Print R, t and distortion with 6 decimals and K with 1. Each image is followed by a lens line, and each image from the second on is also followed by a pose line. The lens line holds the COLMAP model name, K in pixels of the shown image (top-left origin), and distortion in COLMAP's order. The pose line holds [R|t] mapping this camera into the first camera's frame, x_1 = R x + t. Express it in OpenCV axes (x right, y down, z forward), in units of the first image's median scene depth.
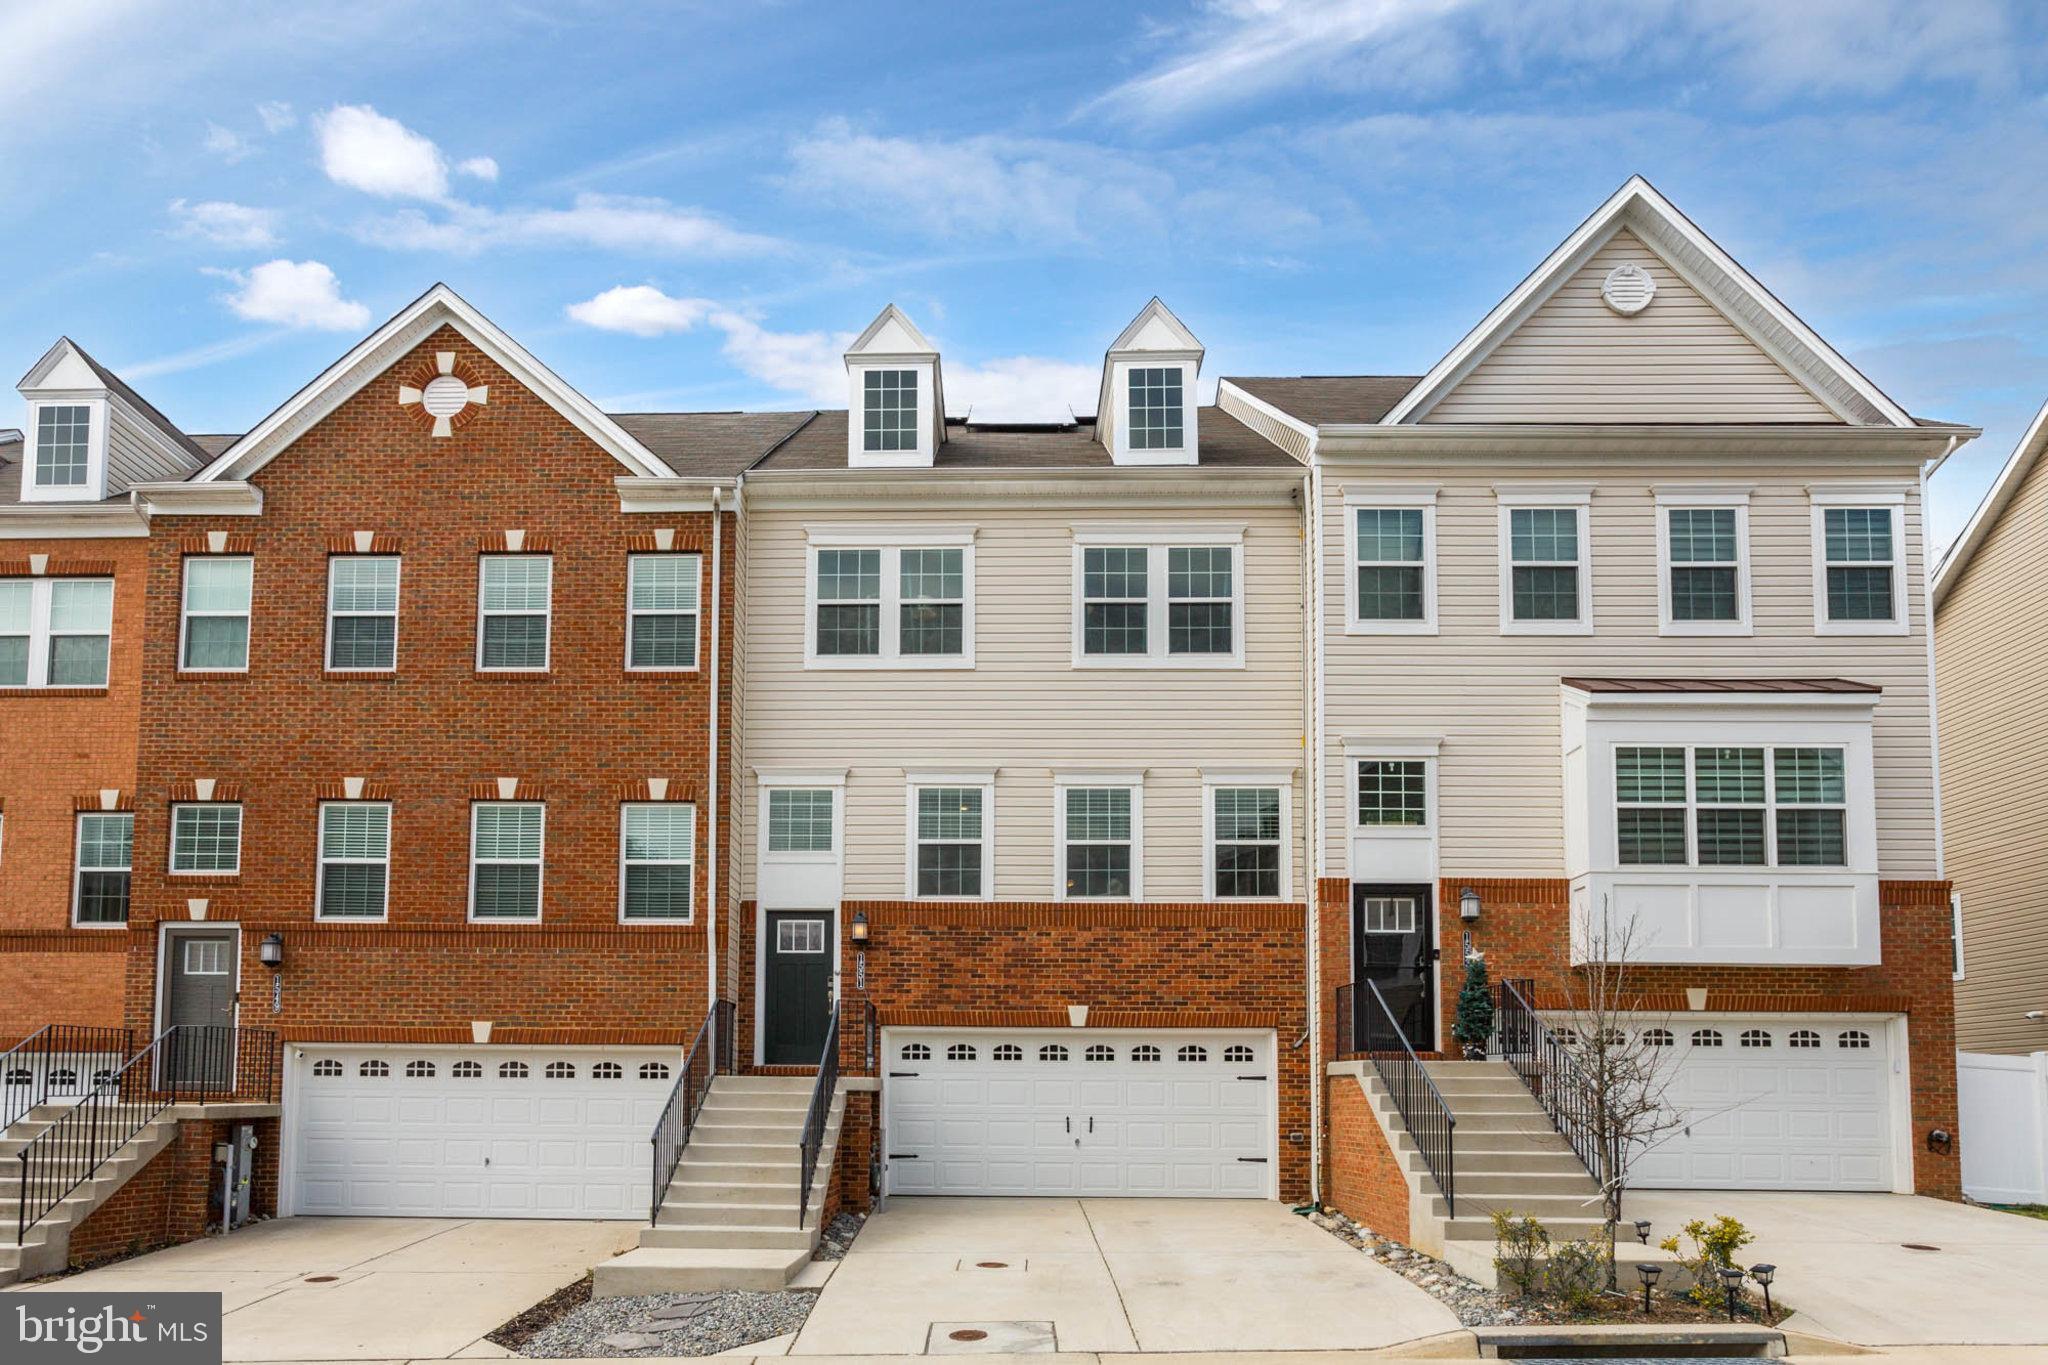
lens RADIAL K [[1222.1, 0, 1037.8], [0, 1222.1, 743.3], [0, 0, 1]] dist [-0.006433, 0.001031]
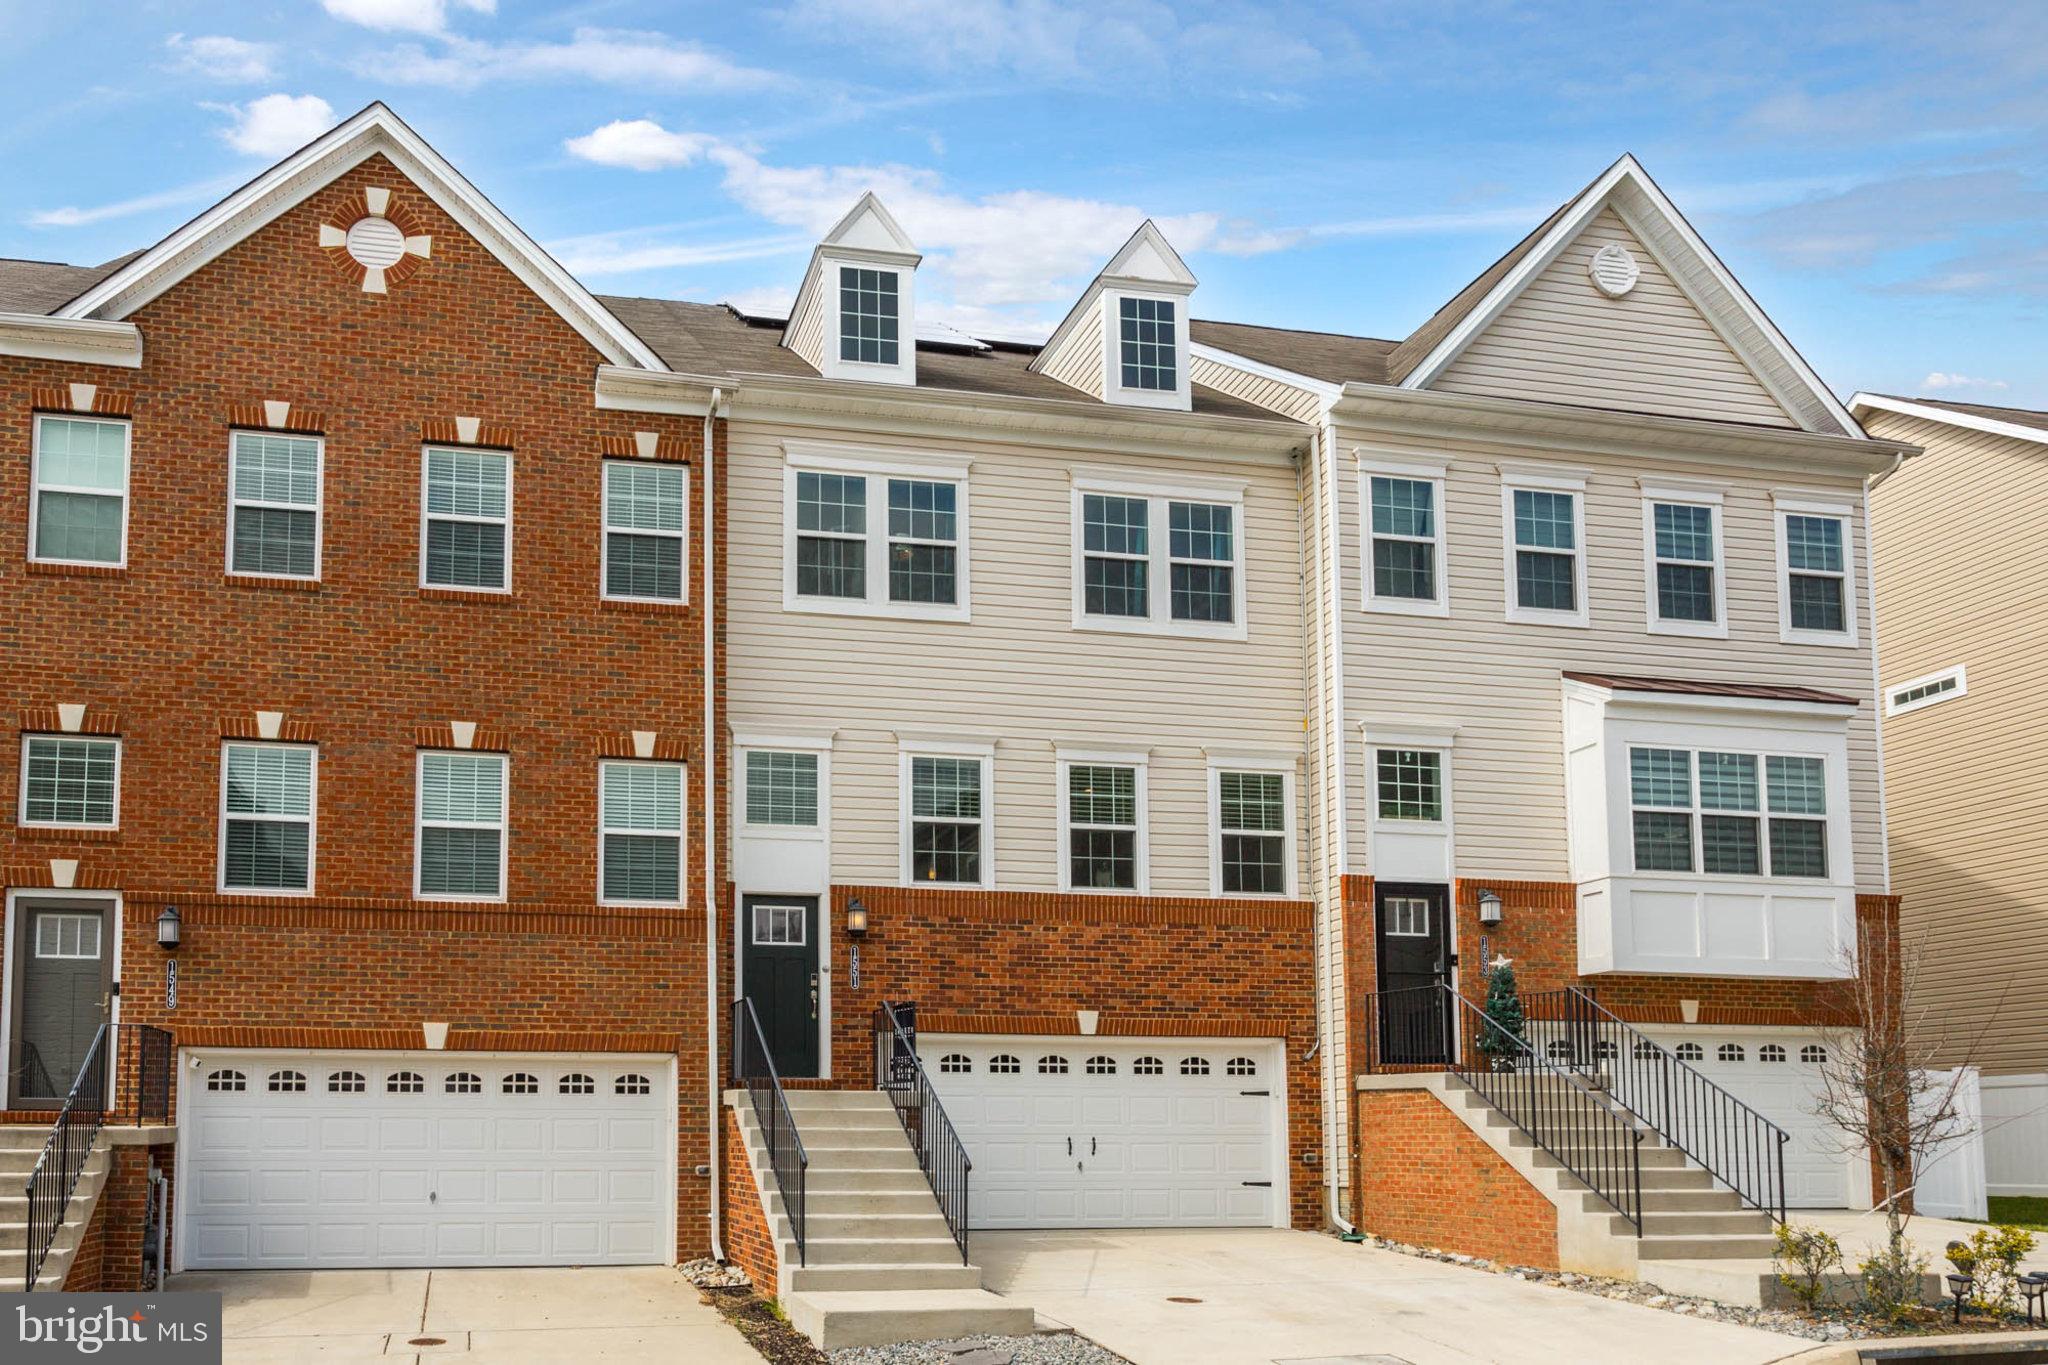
lens RADIAL K [[1418.1, 0, 1021.8], [0, 1418.1, 686.4], [0, 0, 1]] dist [0.002072, -0.003338]
pose [[0.978162, 0.056766, 0.199942, -0.227428], [-0.053979, 0.998354, -0.019366, 0.002543], [-0.200712, 0.008151, 0.979616, 0.000765]]
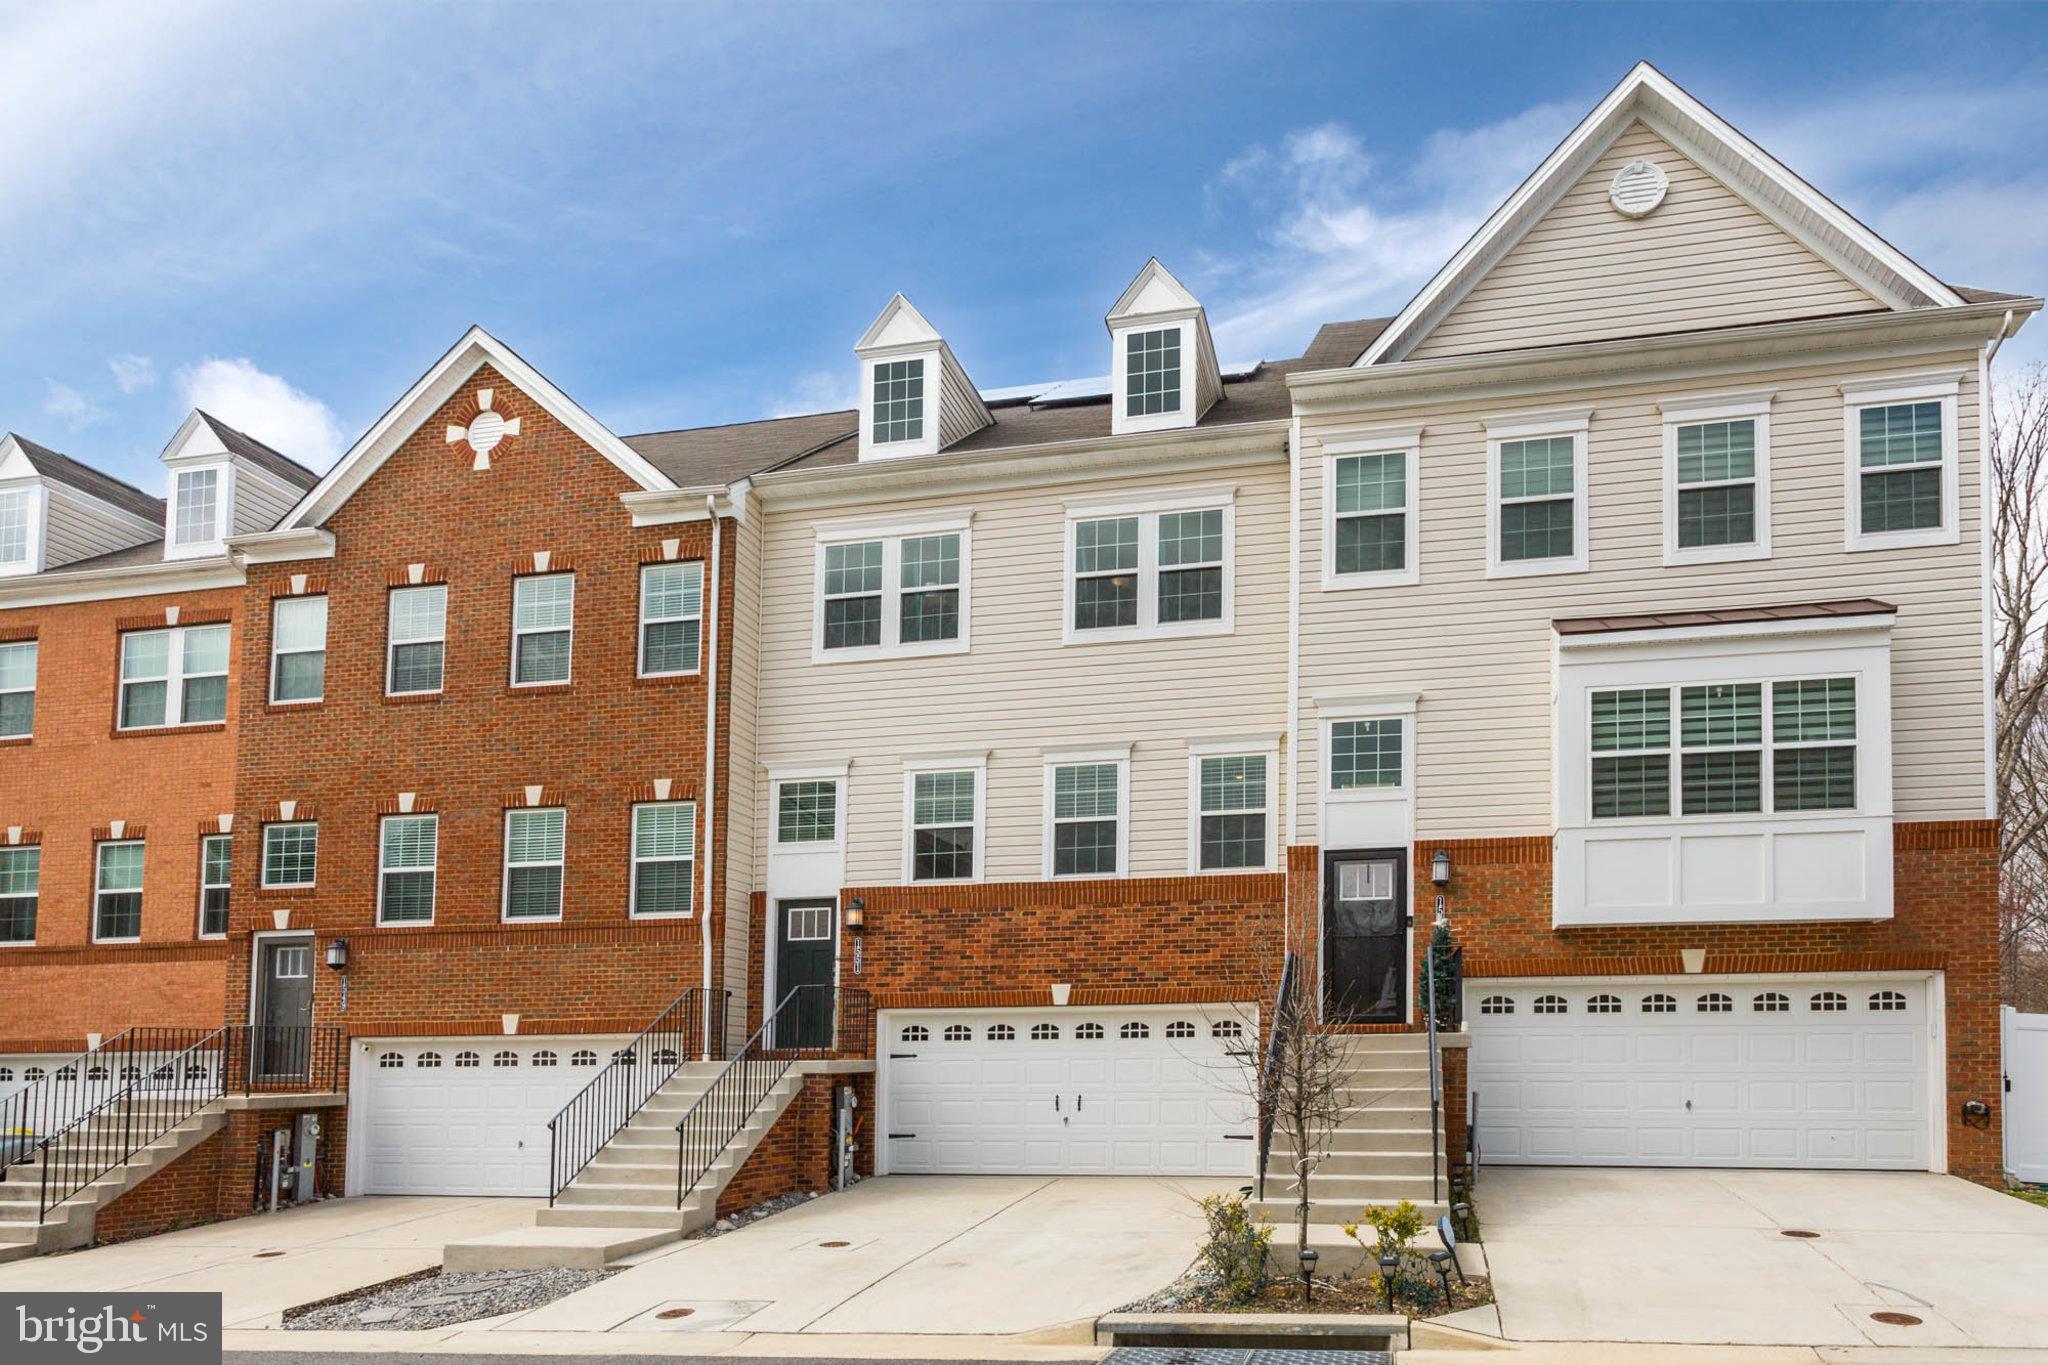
lens RADIAL K [[1233.9, 0, 1044.2], [0, 1233.9, 730.4], [0, 0, 1]] dist [0.002579, -0.001508]
pose [[0.985145, -0.059995, -0.160901, 0.187720], [0.061985, 0.998050, 0.007368, -0.000571], [0.160145, -0.017232, 0.986943, 0.006196]]
